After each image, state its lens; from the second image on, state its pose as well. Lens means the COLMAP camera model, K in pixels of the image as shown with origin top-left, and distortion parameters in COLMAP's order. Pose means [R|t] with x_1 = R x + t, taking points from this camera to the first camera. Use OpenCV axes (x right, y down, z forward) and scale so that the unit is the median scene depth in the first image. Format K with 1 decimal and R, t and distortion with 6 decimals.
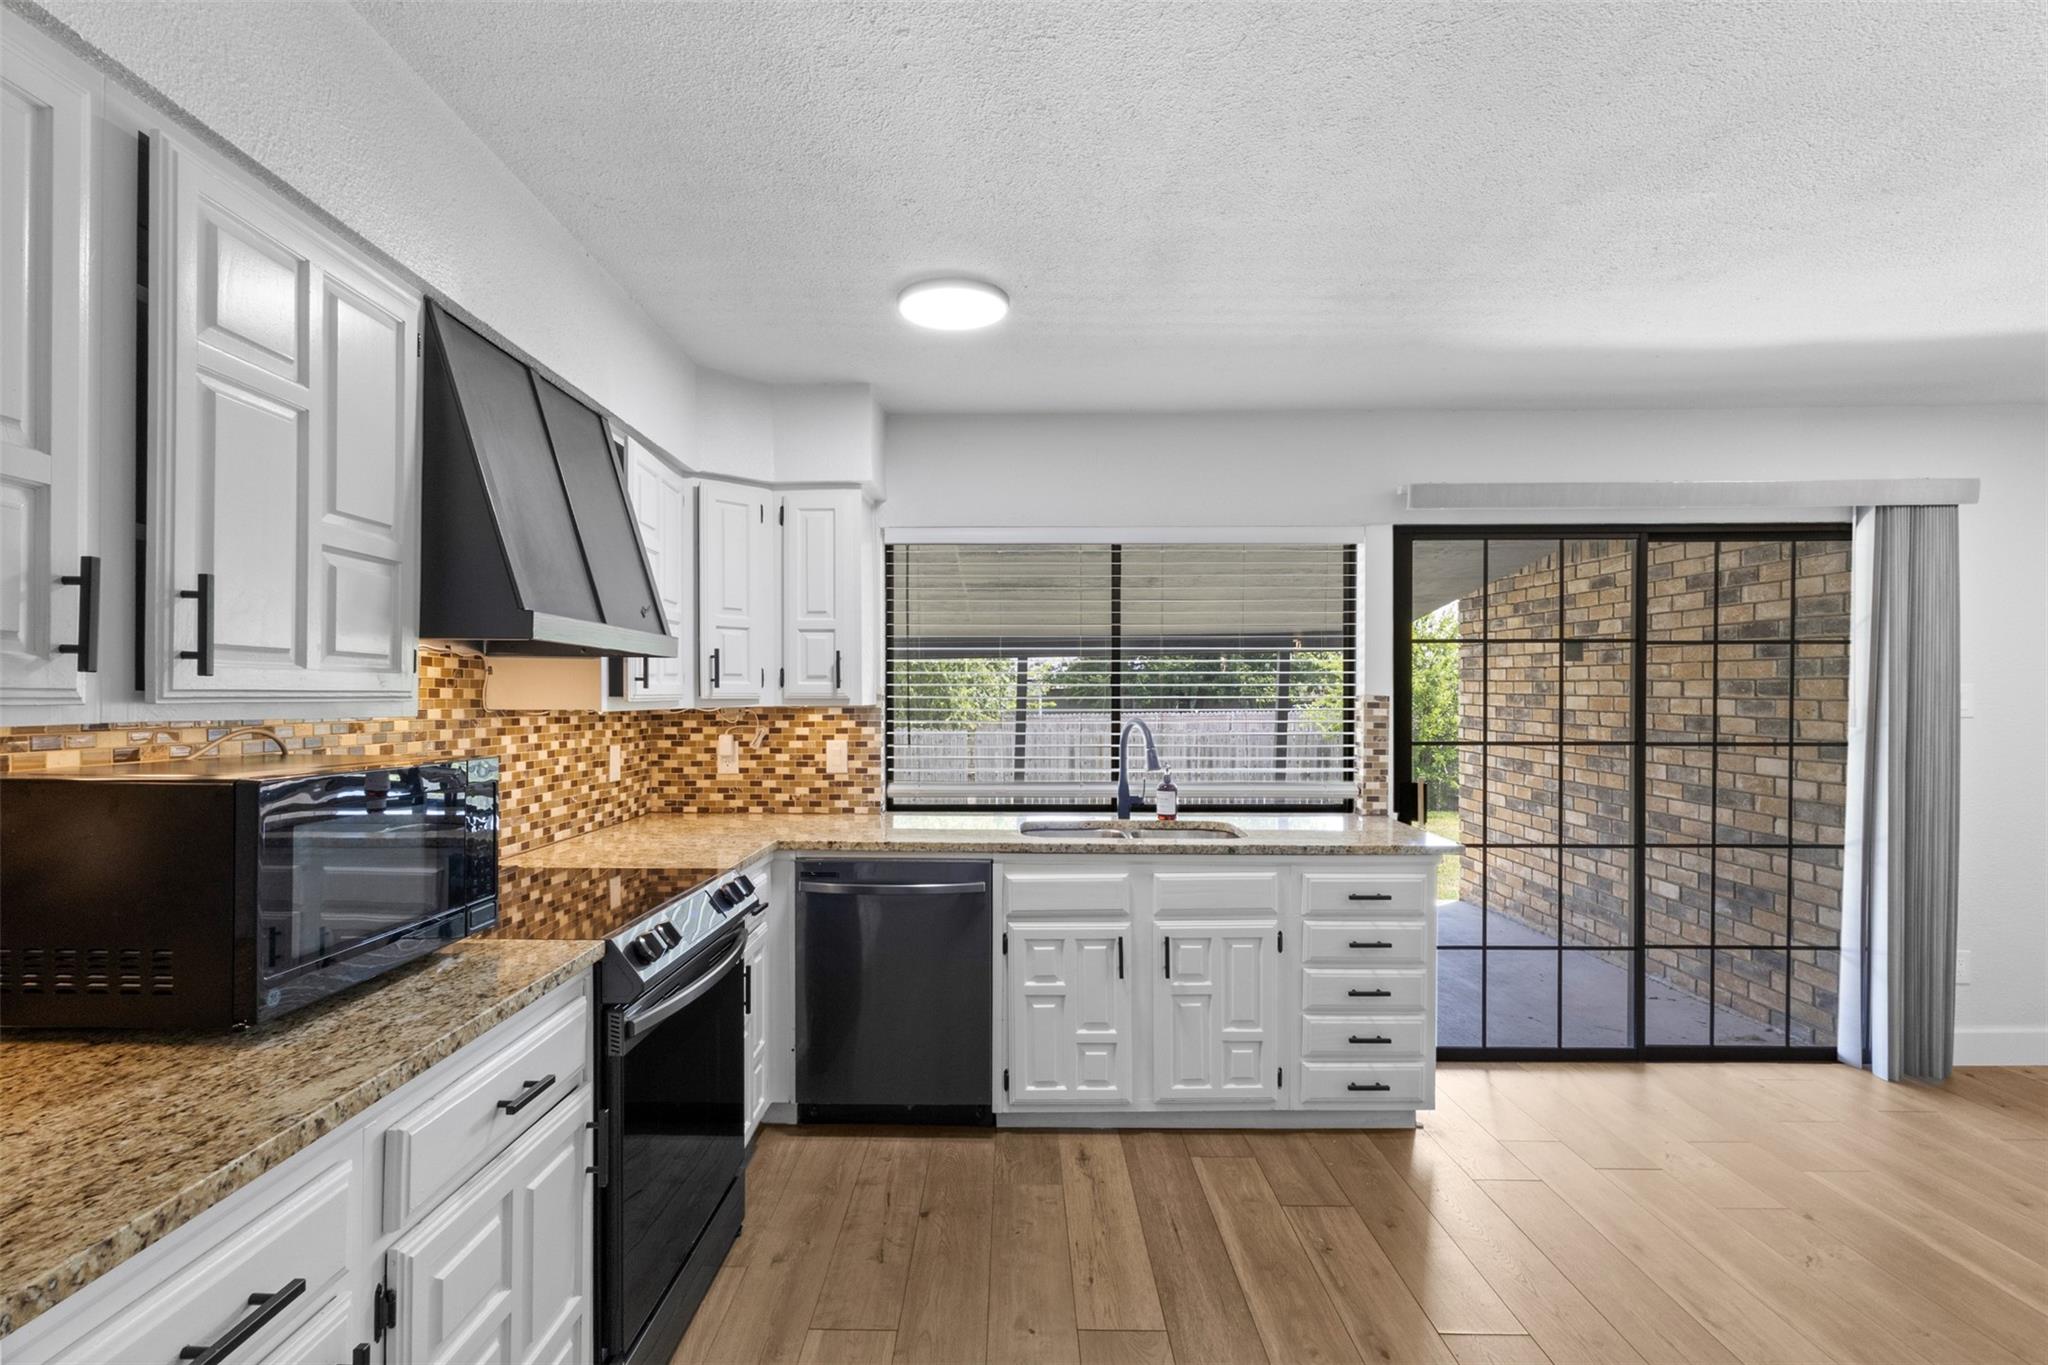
lens RADIAL K [[956.3, 0, 1024.8], [0, 956.3, 695.5], [0, 0, 1]] dist [0.014373, 0.000077]
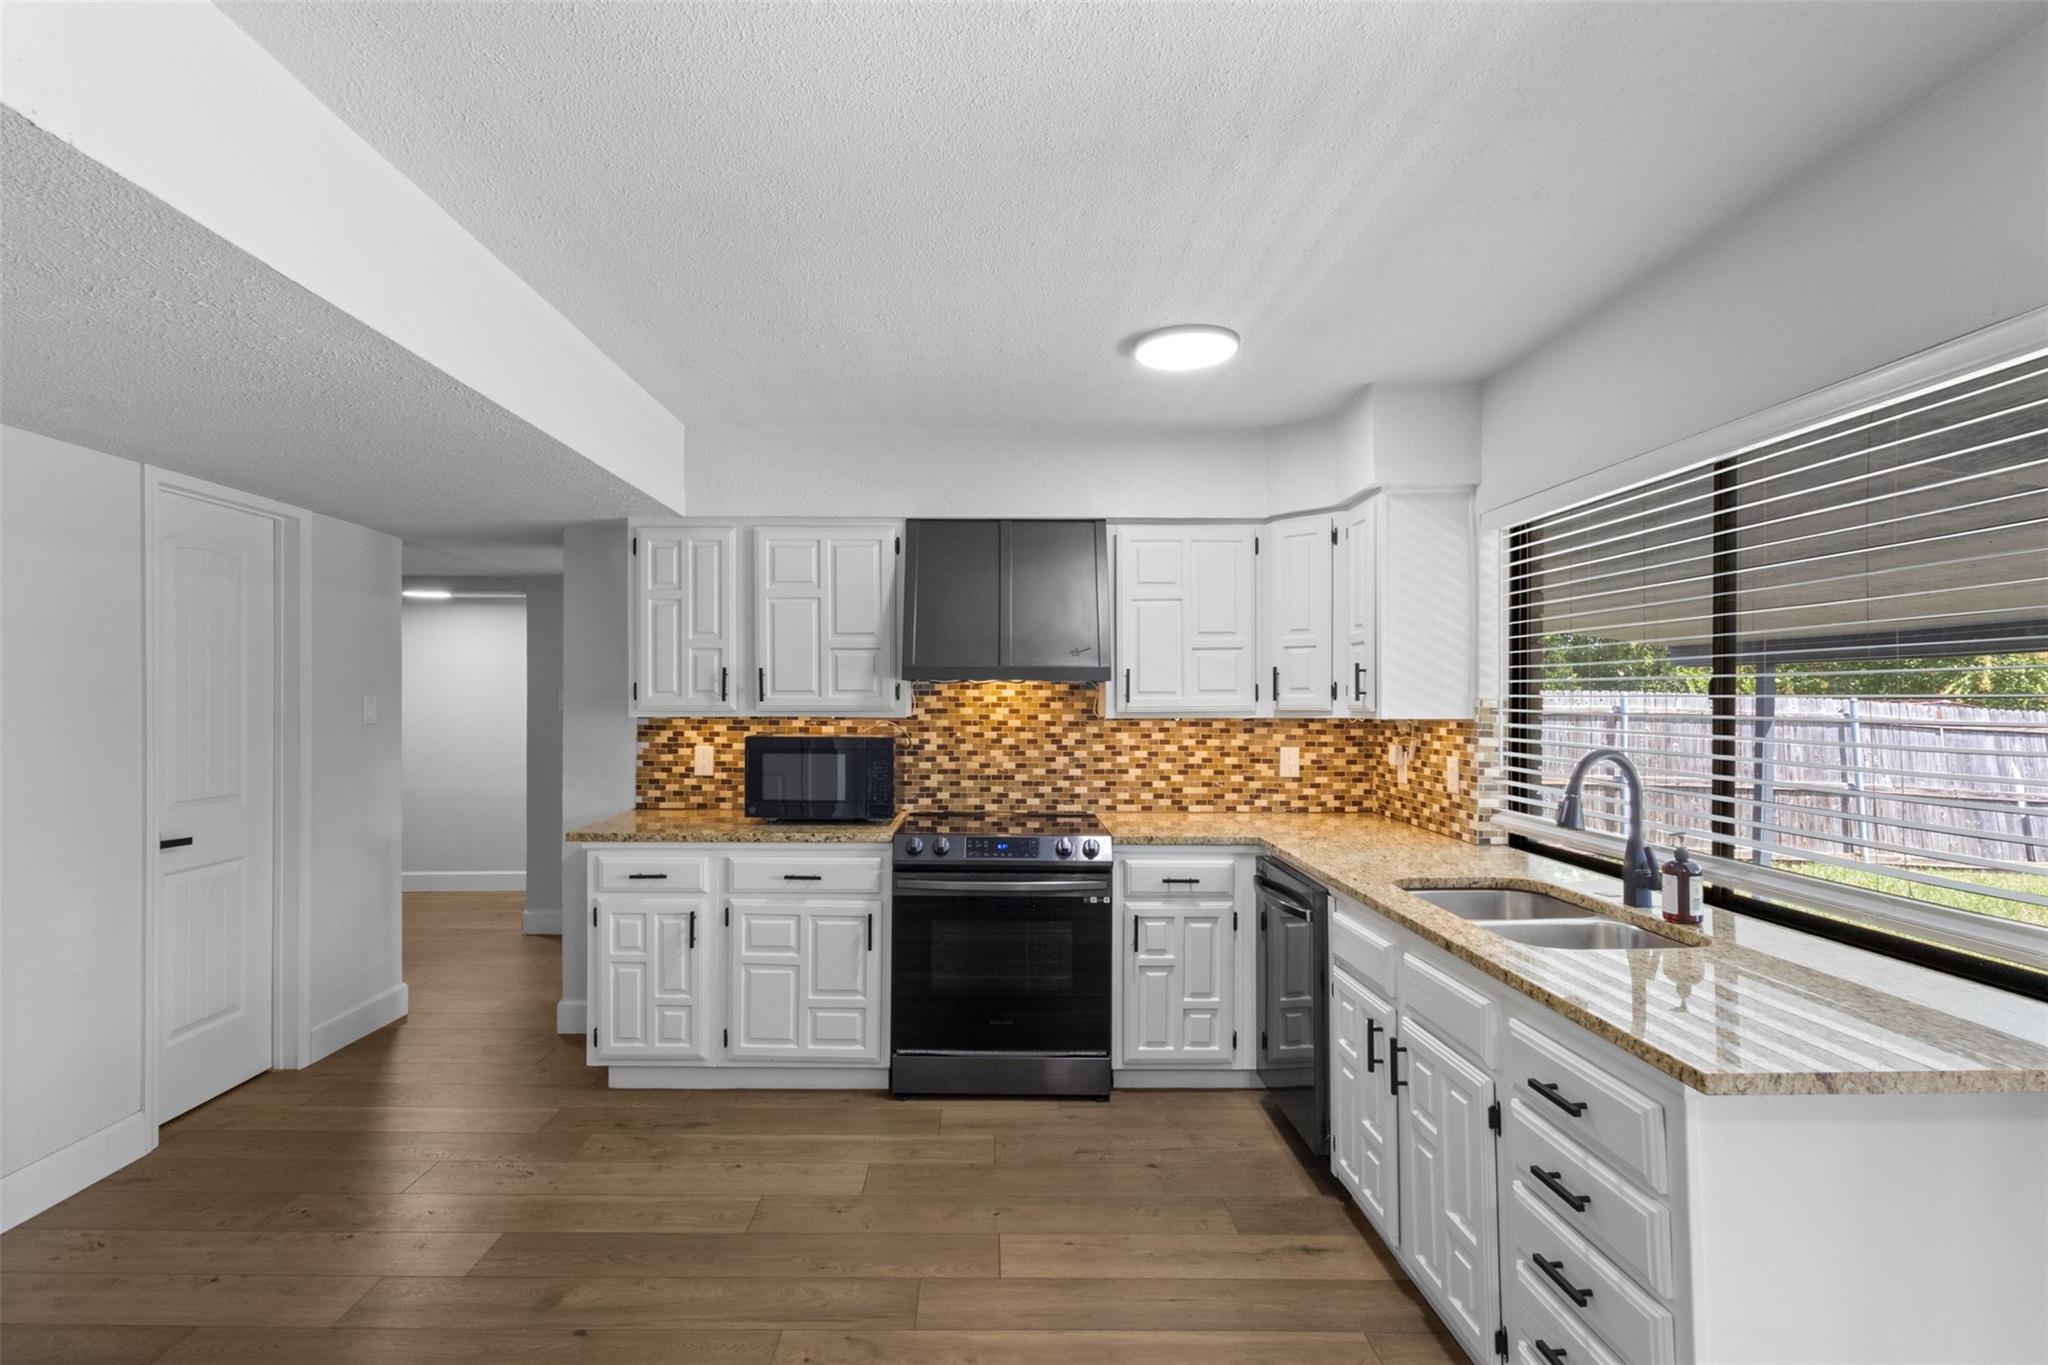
lens RADIAL K [[956.3, 0, 978.3], [0, 956.3, 690.1], [0, 0, 1]] dist [0.014373, 0.000077]
pose [[0.027248, -0.008316, -0.999594, 0.930133], [0.001941, 0.999964, -0.008266, -0.013407], [0.999627, -0.001715, 0.027263, 0.688845]]
